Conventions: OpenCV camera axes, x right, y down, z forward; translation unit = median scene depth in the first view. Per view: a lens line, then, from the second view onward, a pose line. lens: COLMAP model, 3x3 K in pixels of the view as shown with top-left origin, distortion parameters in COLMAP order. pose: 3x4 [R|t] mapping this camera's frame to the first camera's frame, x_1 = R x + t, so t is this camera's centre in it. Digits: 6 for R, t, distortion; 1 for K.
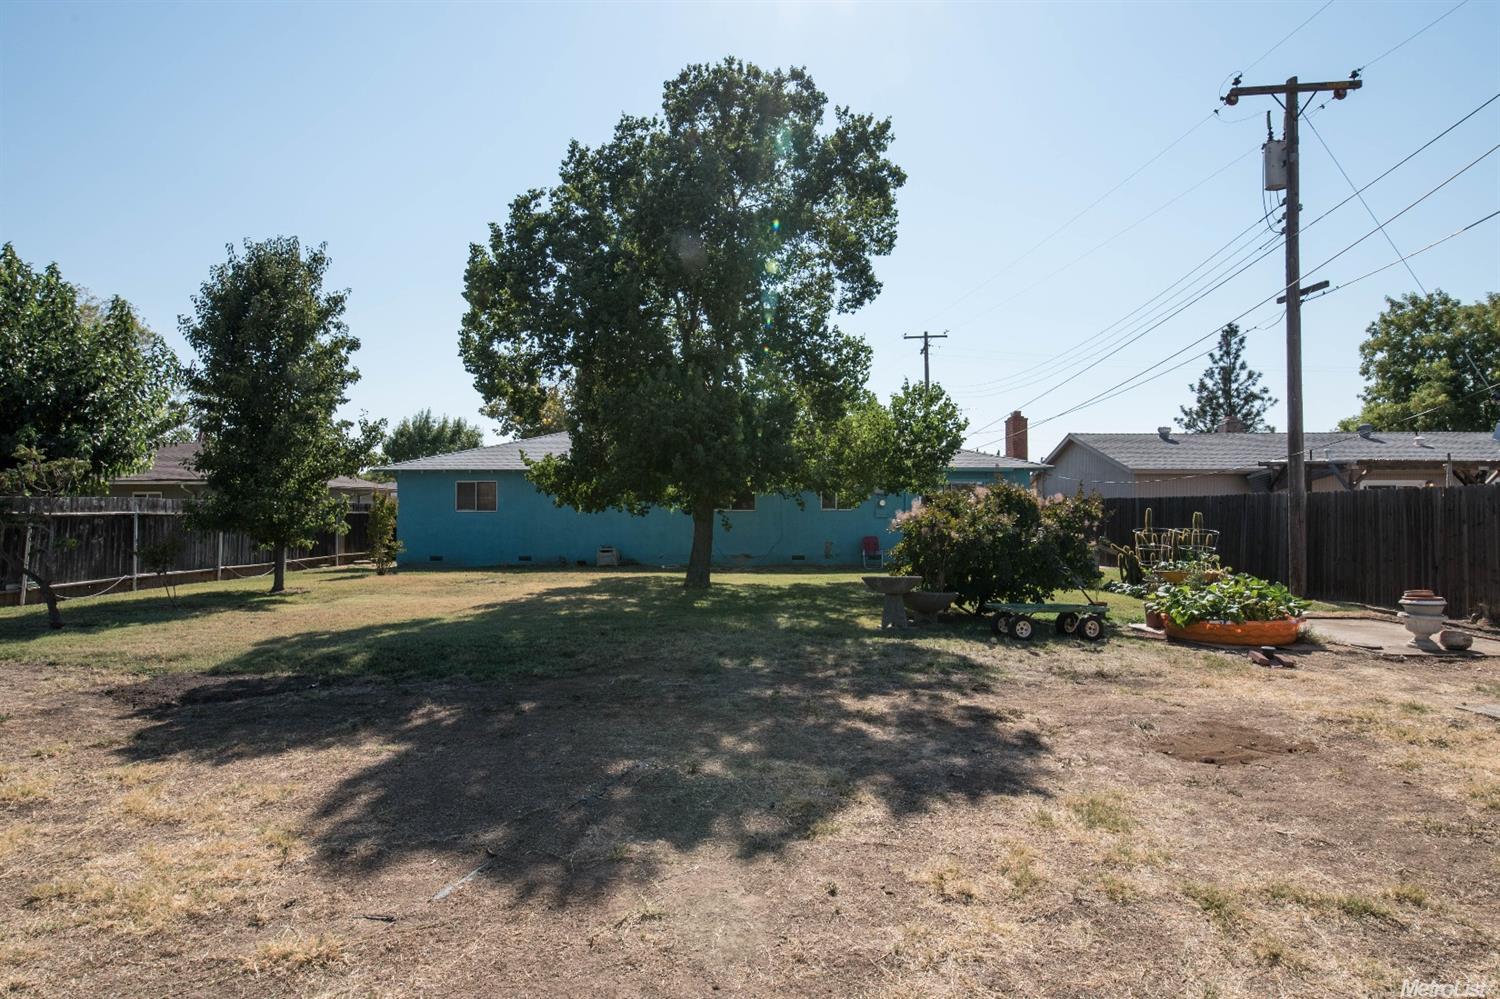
lens RADIAL K [[790.7, 0, 755.9], [0, 790.7, 493.0], [0, 0, 1]] dist [-0.001155, -0.000104]
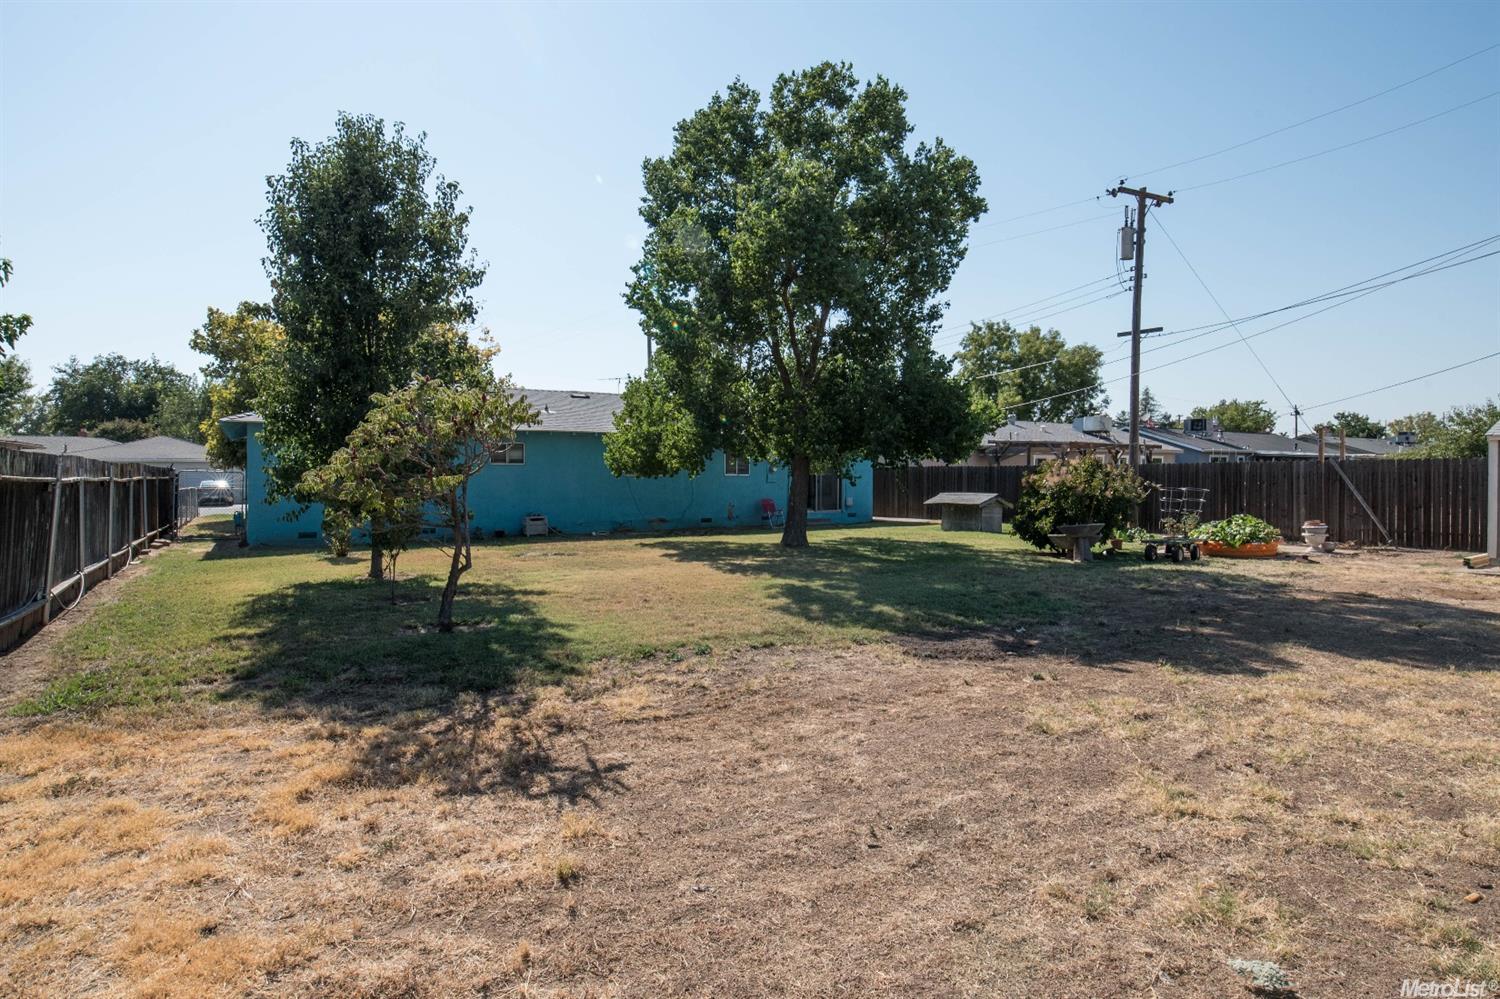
lens RADIAL K [[818.2, 0, 750.6], [0, 818.2, 472.7], [0, 0, 1]] dist [0.028615, -0.000036]
pose [[0.821131, 0.004813, 0.570720, -0.804849], [-0.013011, 0.999862, 0.010289, 0.010599], [-0.570592, -0.015875, 0.821080, 0.123472]]
